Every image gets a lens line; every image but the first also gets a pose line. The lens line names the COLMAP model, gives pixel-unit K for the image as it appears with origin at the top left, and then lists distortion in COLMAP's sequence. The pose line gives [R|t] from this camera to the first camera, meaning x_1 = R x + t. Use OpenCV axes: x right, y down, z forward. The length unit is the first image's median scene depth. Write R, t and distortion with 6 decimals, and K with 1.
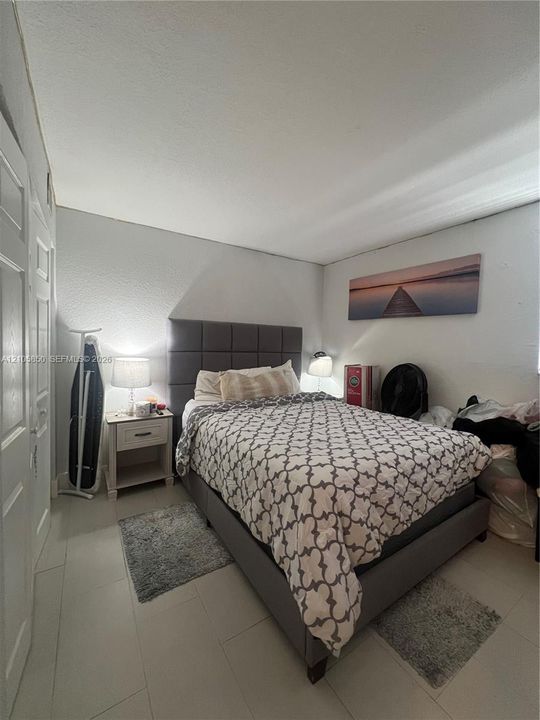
lens RADIAL K [[290.9, 0, 269.5], [0, 290.9, 358.4], [0, 0, 1]] dist [-0.006583, 0.001485]
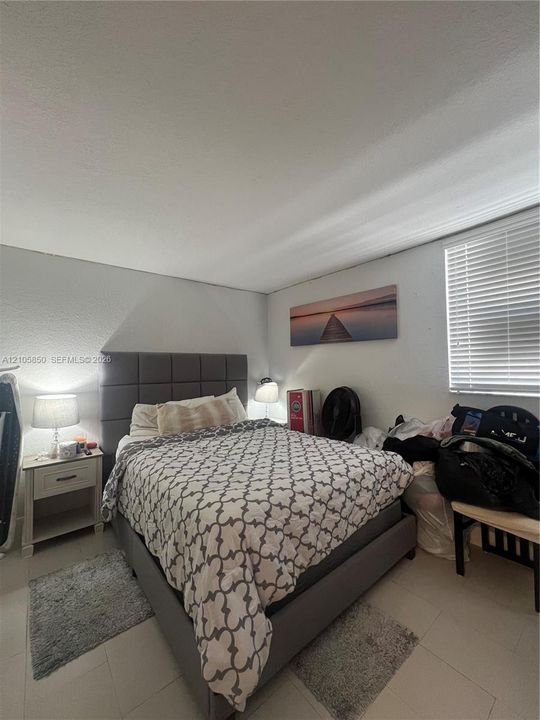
lens RADIAL K [[290.9, 0, 271.1], [0, 290.9, 357.8], [0, 0, 1]] dist [-0.006583, 0.001485]
pose [[0.992545, -0.035549, 0.116583, 0.139579], [0.044975, 0.995840, -0.079244, -0.021043], [-0.113281, 0.083896, 0.990015, -0.022689]]
